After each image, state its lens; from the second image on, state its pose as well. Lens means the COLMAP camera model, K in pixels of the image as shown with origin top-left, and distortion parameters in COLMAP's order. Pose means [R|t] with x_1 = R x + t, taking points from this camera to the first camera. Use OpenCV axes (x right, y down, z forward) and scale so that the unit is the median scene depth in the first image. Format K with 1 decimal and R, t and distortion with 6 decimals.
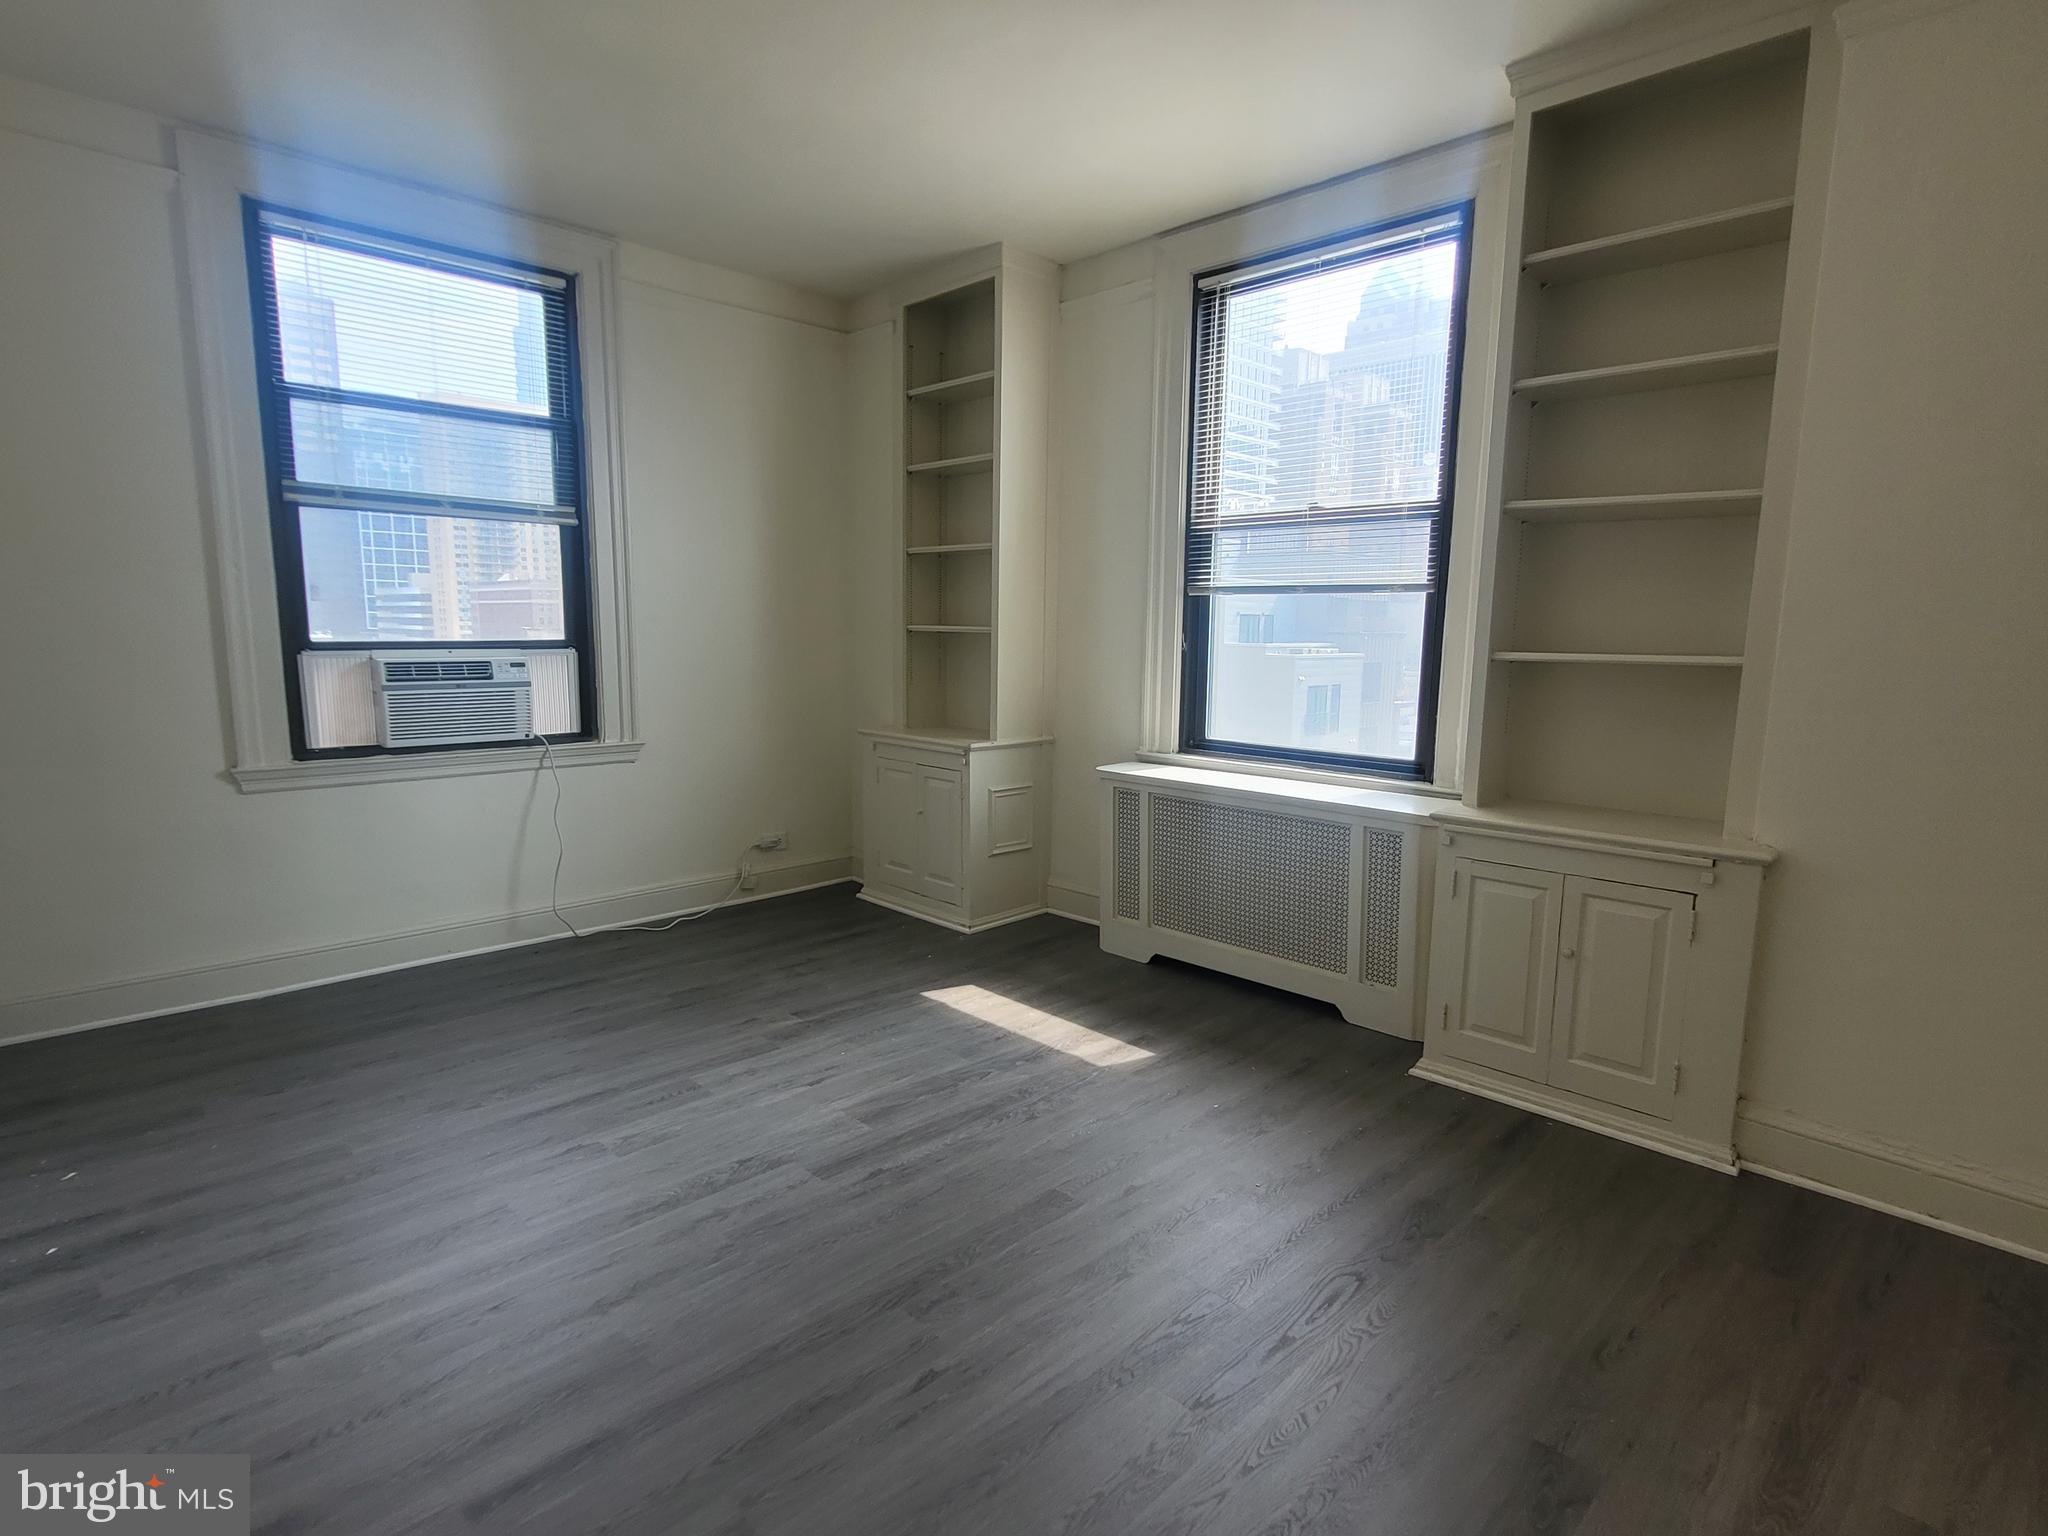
lens RADIAL K [[1055.6, 0, 1034.3], [0, 1055.6, 774.2], [0, 0, 1]] dist [0.001232, -0.001952]
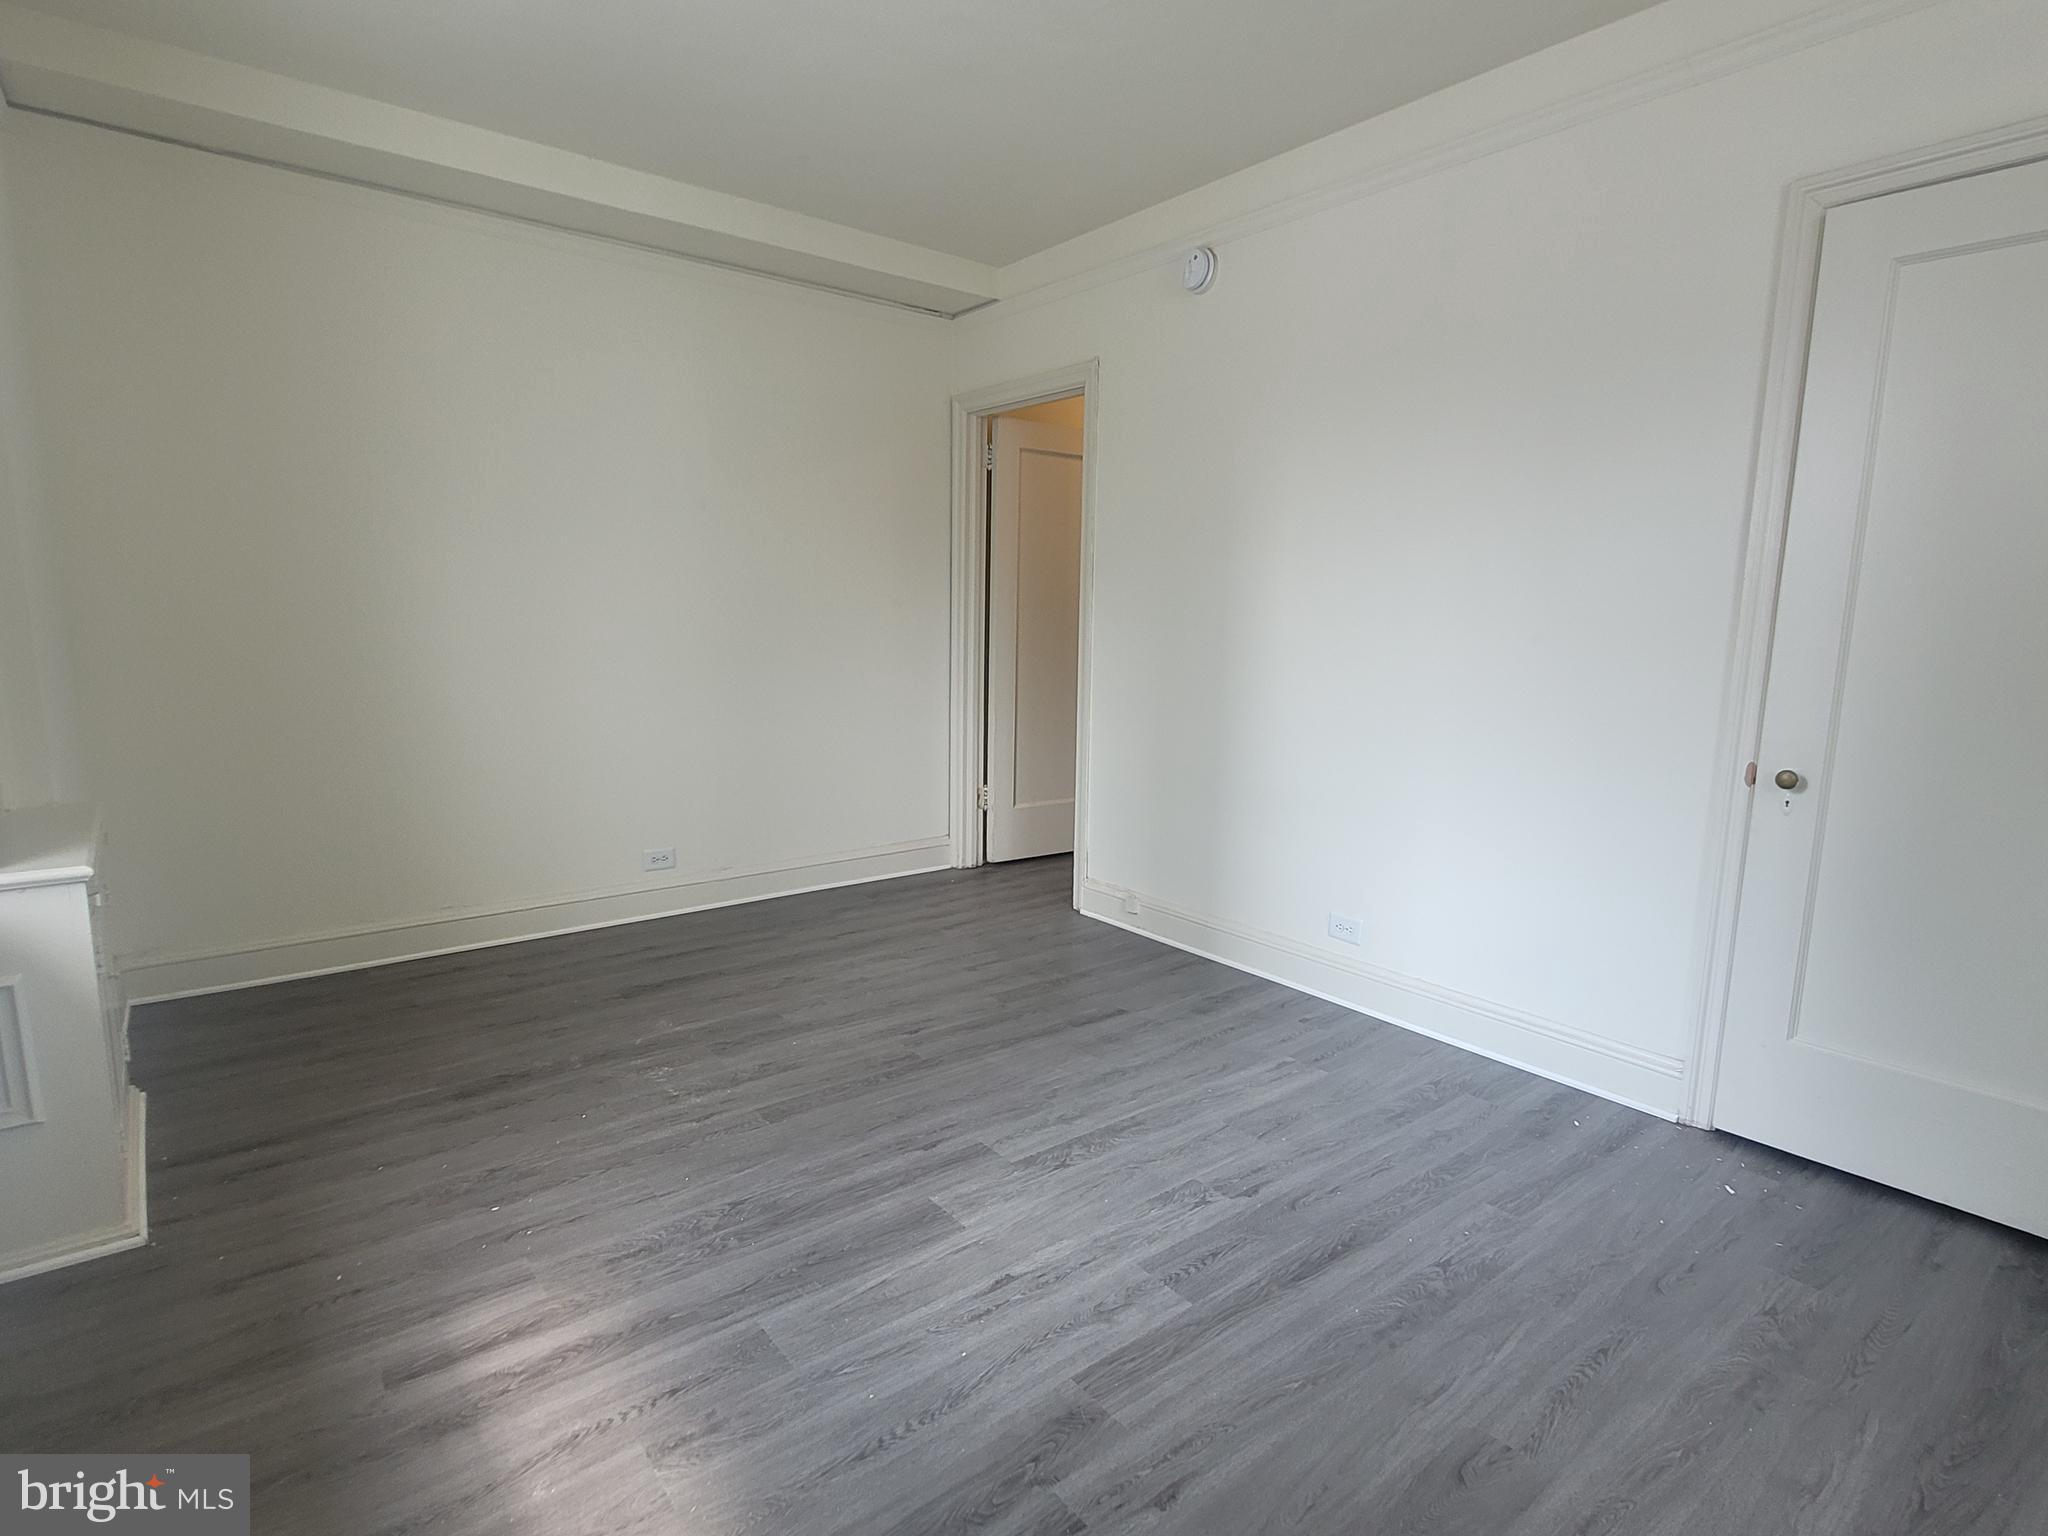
lens RADIAL K [[1055.6, 0, 1019.6], [0, 1055.6, 765.6], [0, 0, 1]] dist [0.001232, -0.001952]
pose [[-0.992448, -0.044835, 0.114183, -0.319928], [-0.011008, 0.959610, 0.281118, -0.251707], [-0.122175, 0.277738, -0.952856, 1.771154]]
